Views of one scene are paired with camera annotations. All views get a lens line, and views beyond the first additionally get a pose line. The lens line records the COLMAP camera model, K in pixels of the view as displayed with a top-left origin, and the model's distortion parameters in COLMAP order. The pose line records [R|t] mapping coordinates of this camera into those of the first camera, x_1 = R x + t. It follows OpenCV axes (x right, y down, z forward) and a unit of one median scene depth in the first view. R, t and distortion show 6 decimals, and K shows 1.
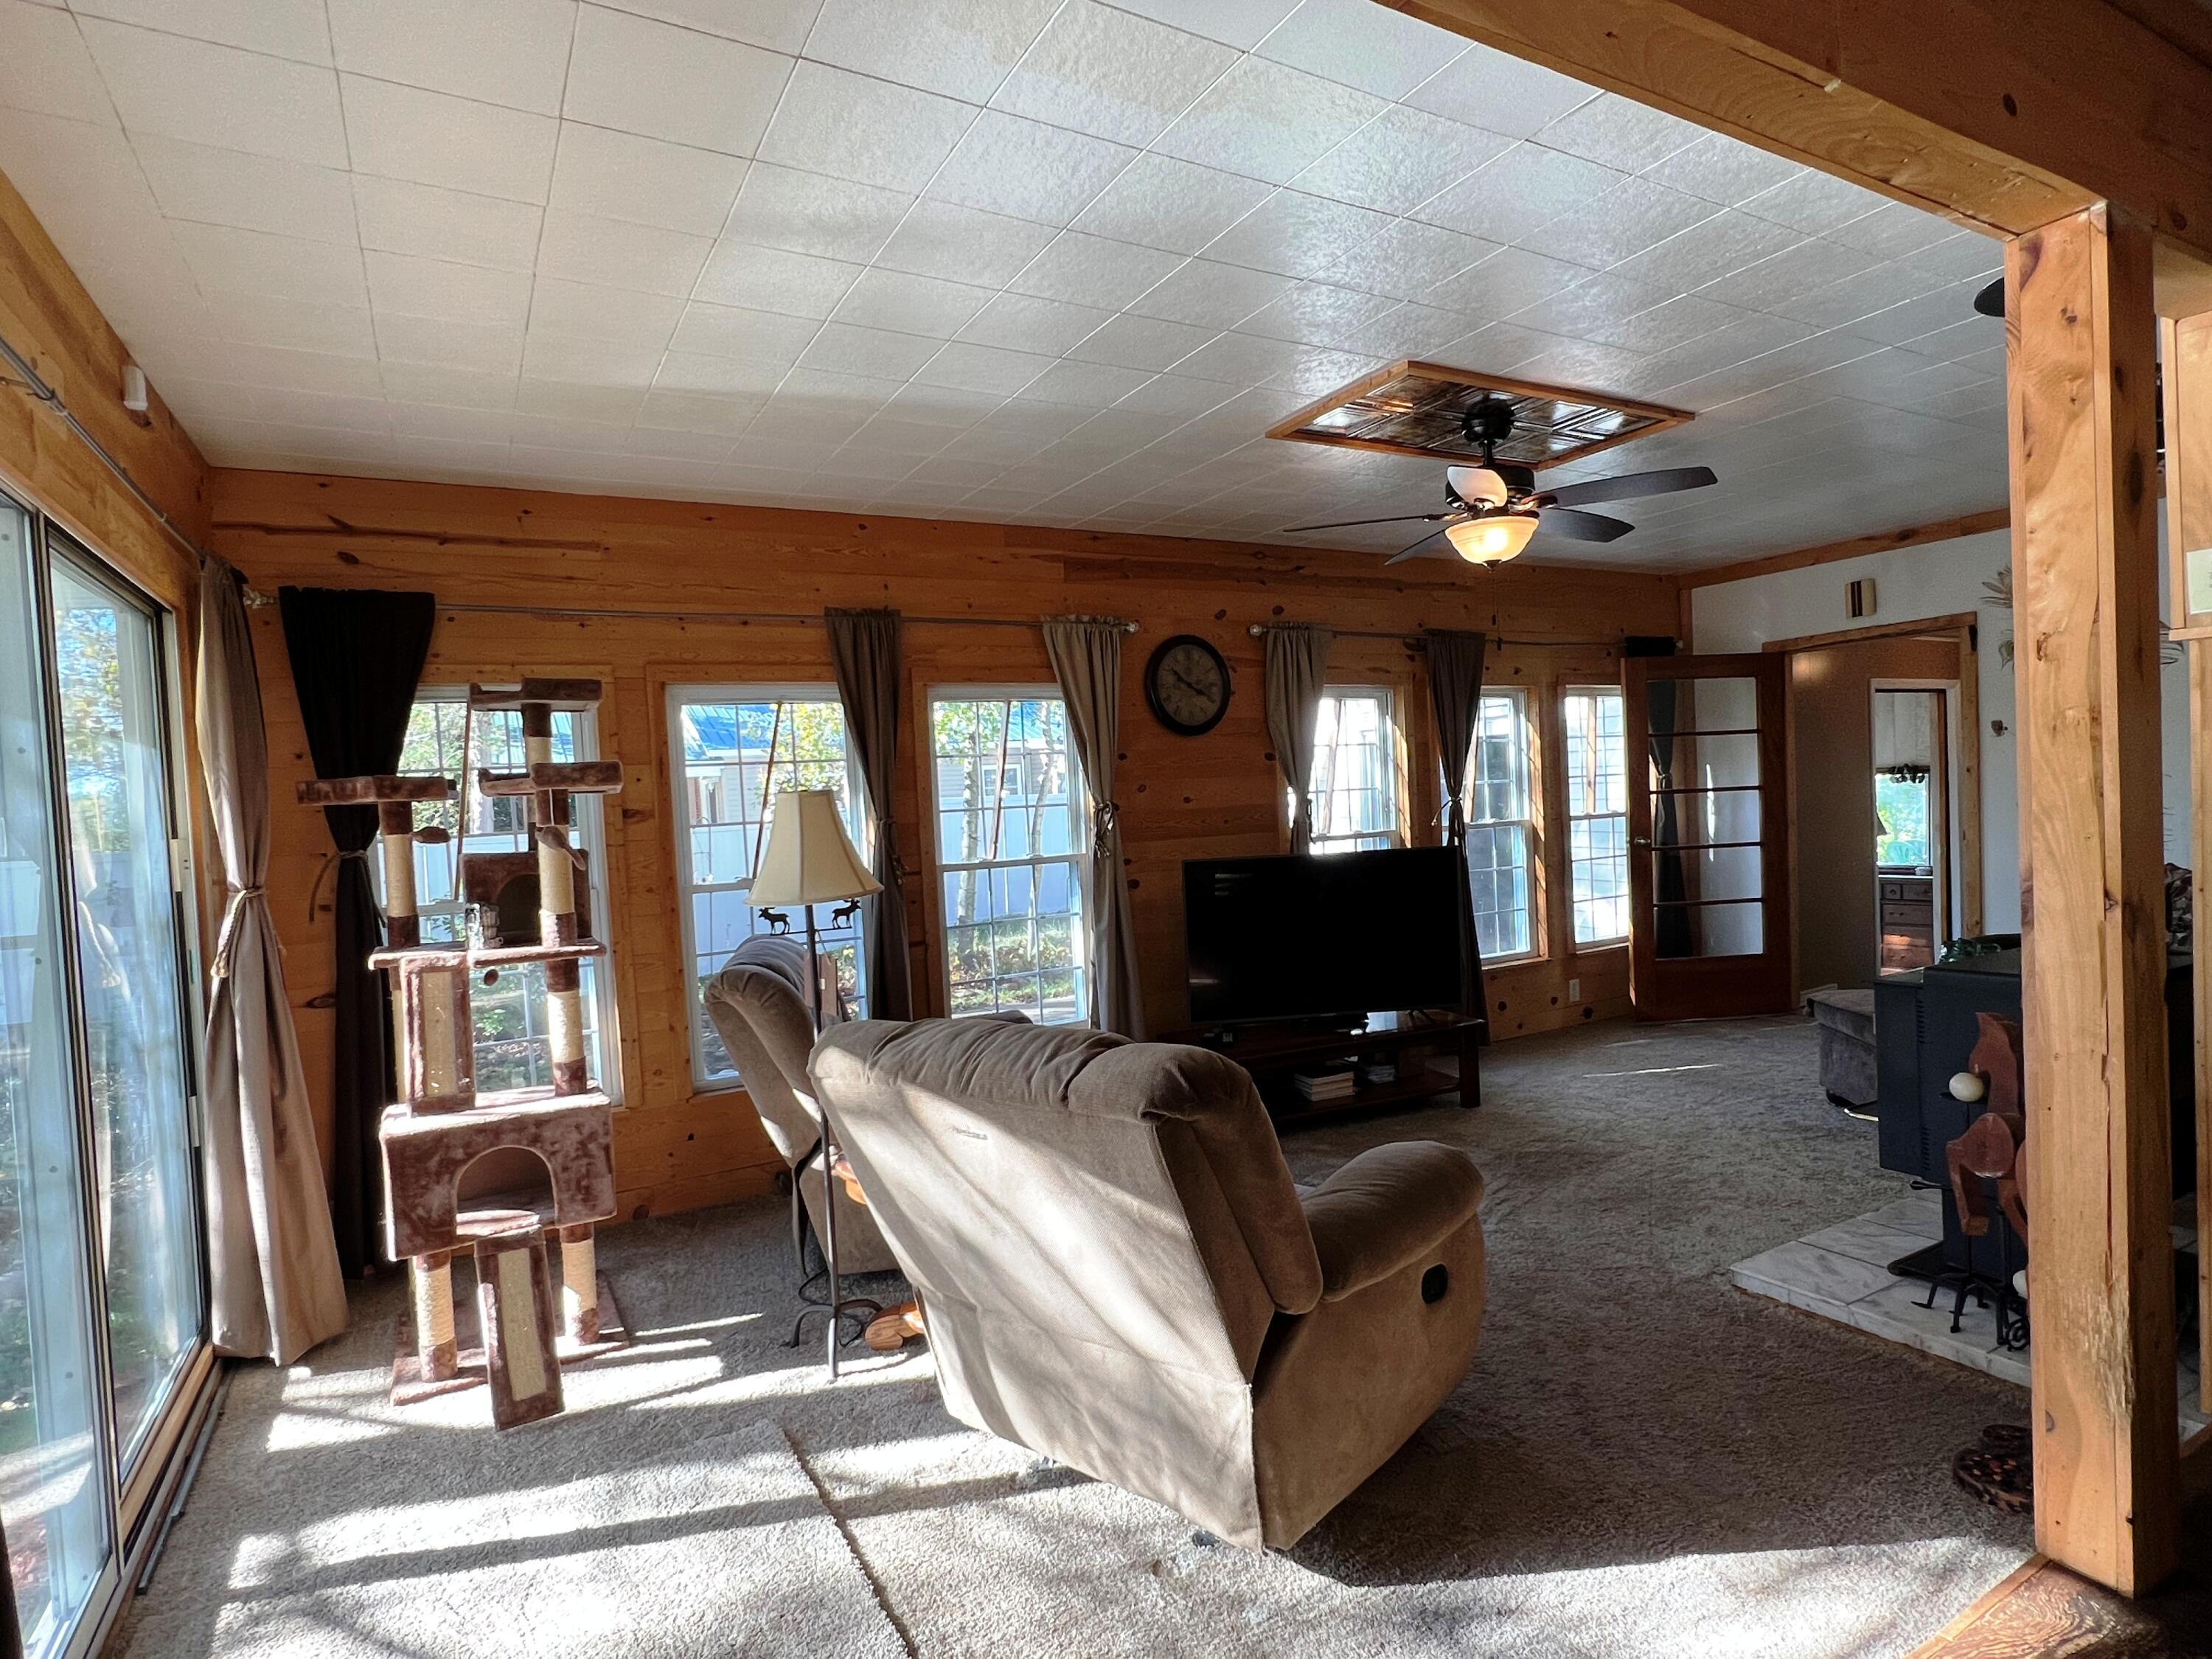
lens RADIAL K [[1165.2, 0, 1107.1], [0, 1165.2, 835.0], [0, 0, 1]] dist [-0.006153, 0.000189]
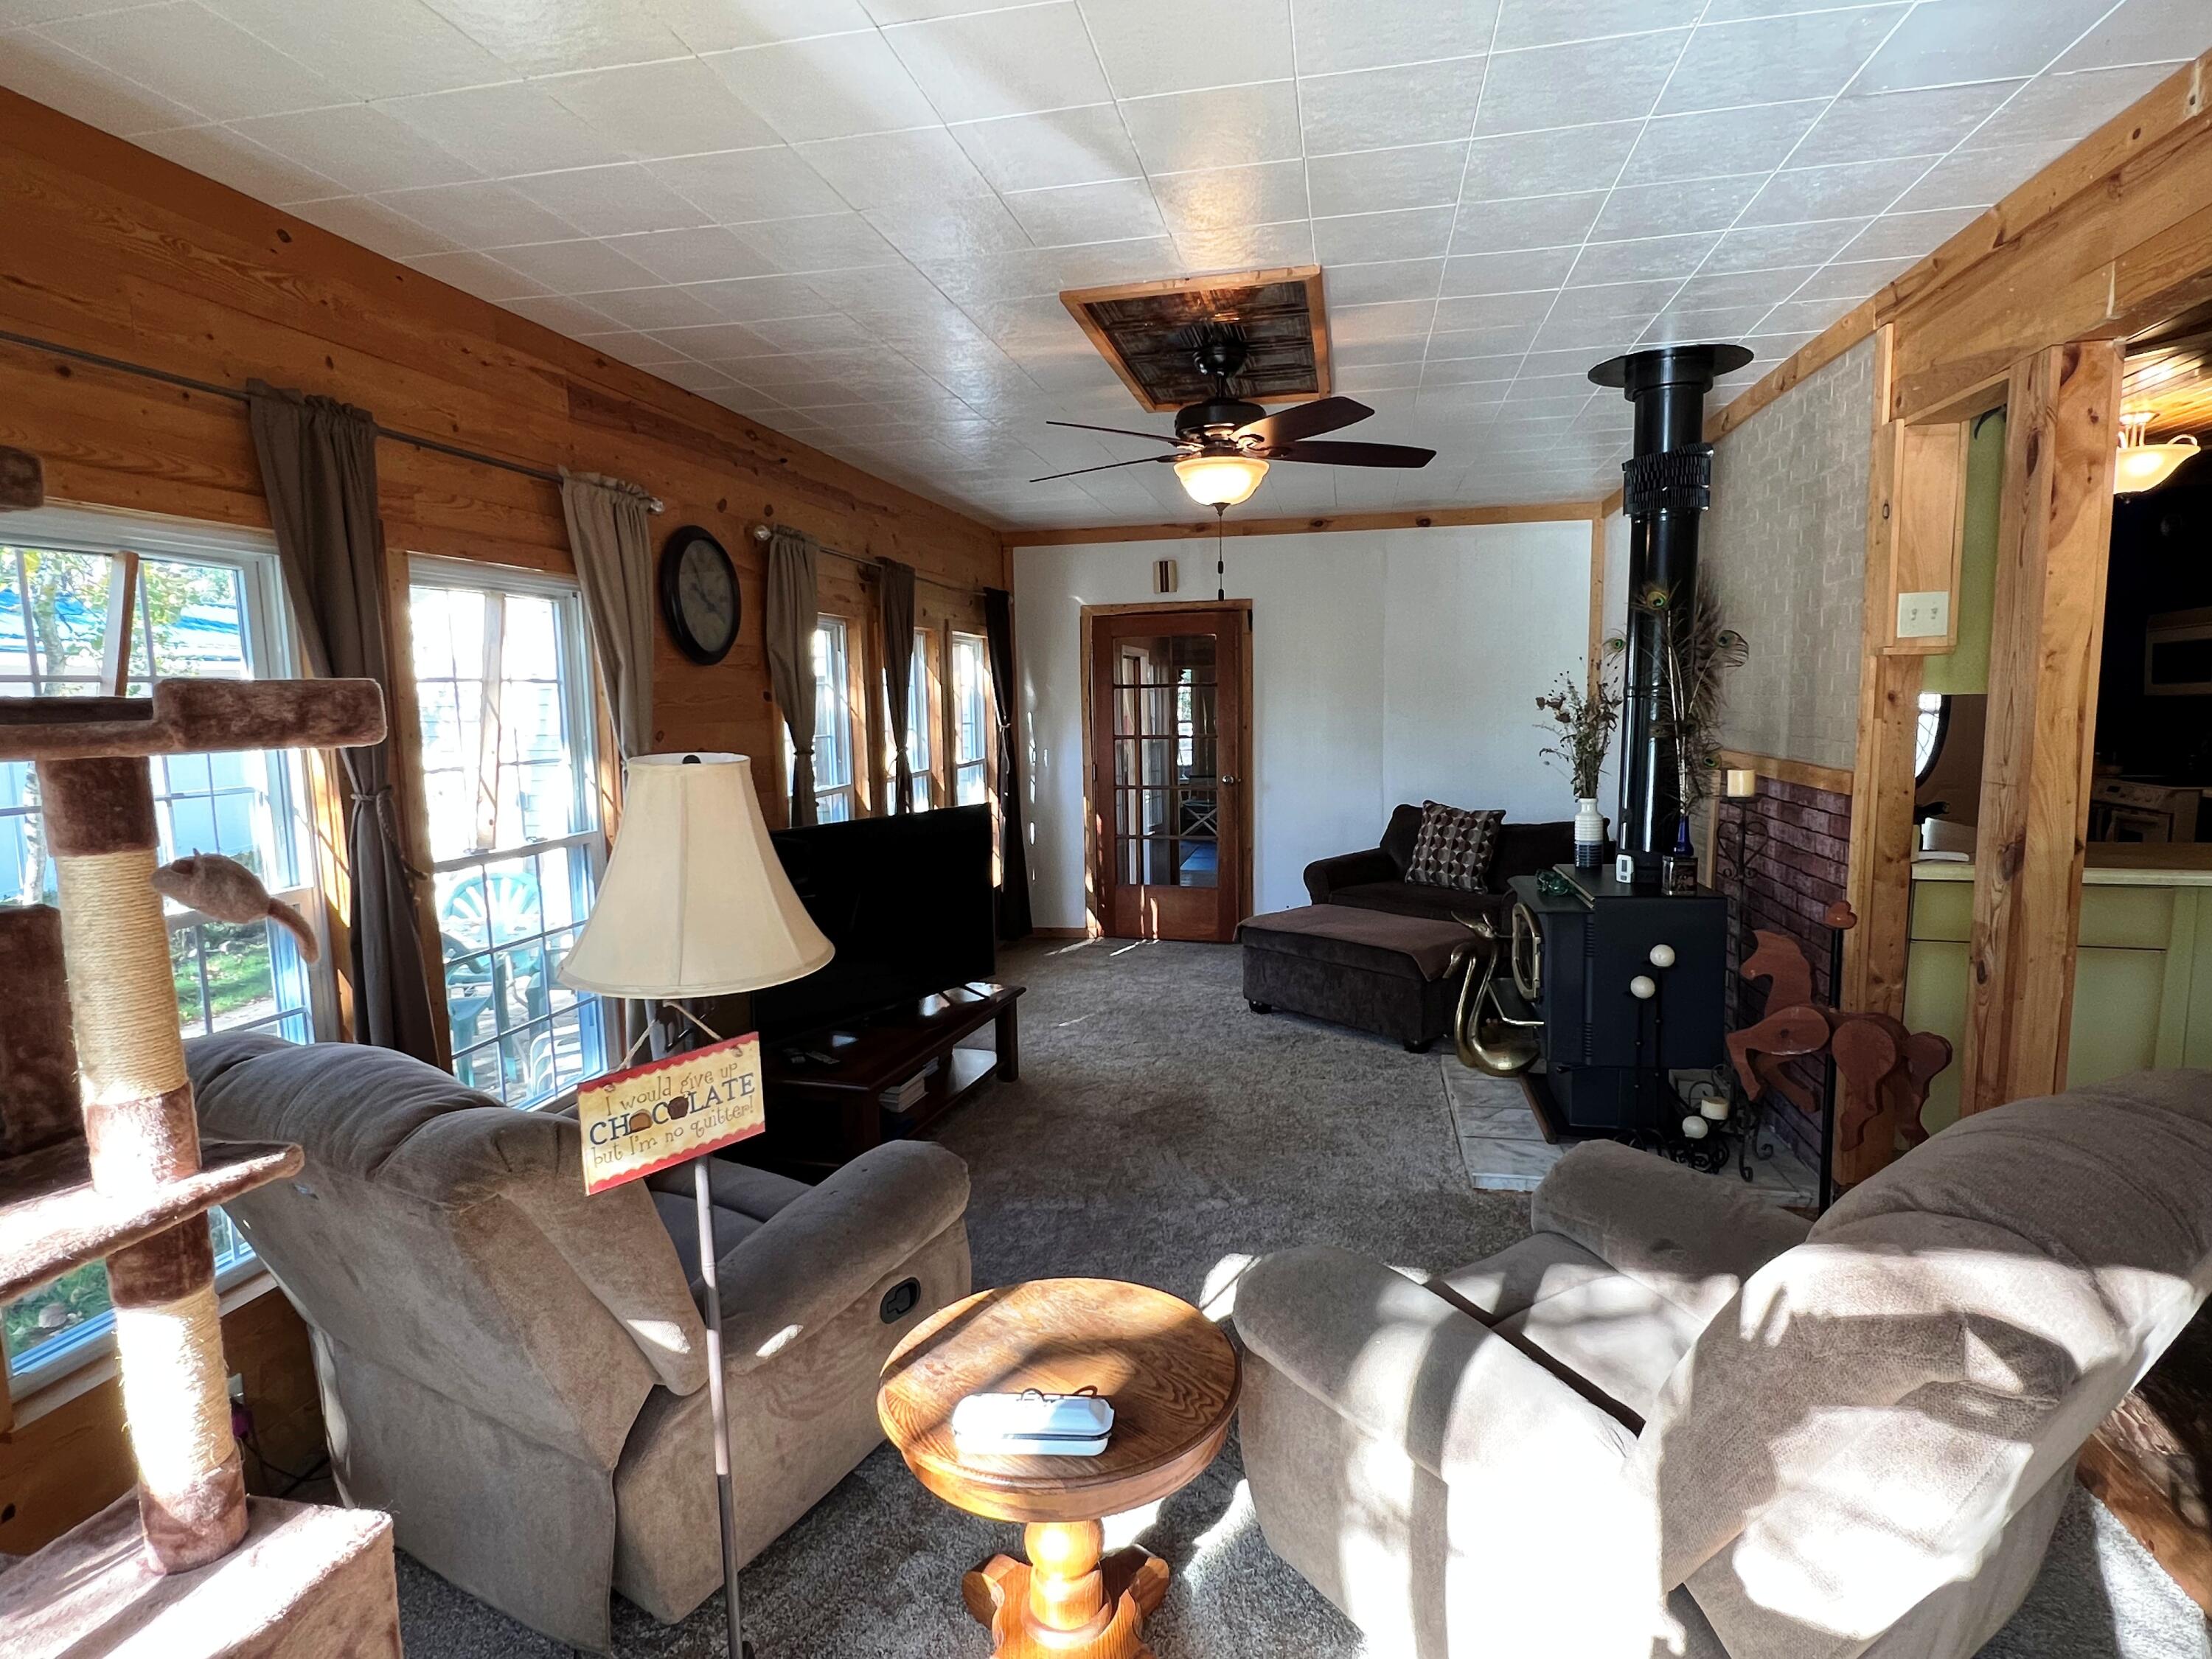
lens RADIAL K [[1165.2, 0, 1109.8], [0, 1165.2, 836.1], [0, 0, 1]] dist [-0.006153, 0.000189]
pose [[0.662027, -0.052822, 0.747616, -0.369508], [0.012257, 0.998143, 0.059669, -0.020429], [-0.749380, -0.030339, 0.661445, 0.365214]]
